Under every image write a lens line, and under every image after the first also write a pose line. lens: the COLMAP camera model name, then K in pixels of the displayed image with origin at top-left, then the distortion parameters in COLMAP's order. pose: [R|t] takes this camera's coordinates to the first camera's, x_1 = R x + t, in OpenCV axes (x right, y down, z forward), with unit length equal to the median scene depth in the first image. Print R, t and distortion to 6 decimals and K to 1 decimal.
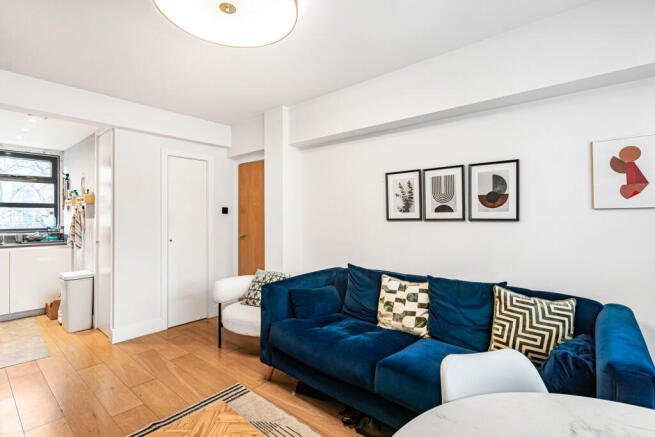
lens RADIAL K [[305.5, 0, 324.2], [0, 305.5, 214.8], [0, 0, 1]] dist [0.002017, -0.001165]
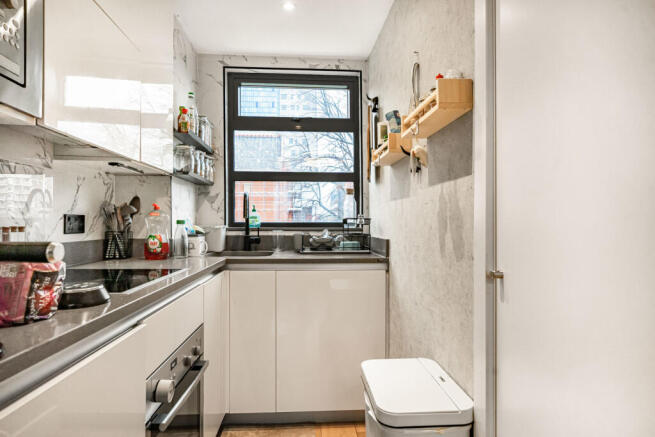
lens RADIAL K [[380.5, 0, 327.8], [0, 380.5, 219.0], [0, 0, 1]] dist [0.001159, 0.000049]
pose [[0.694465, -0.003237, -0.719519, -0.498591], [0.007418, 0.999969, 0.002661, 0.036405], [0.719488, -0.007186, 0.694468, 0.574988]]
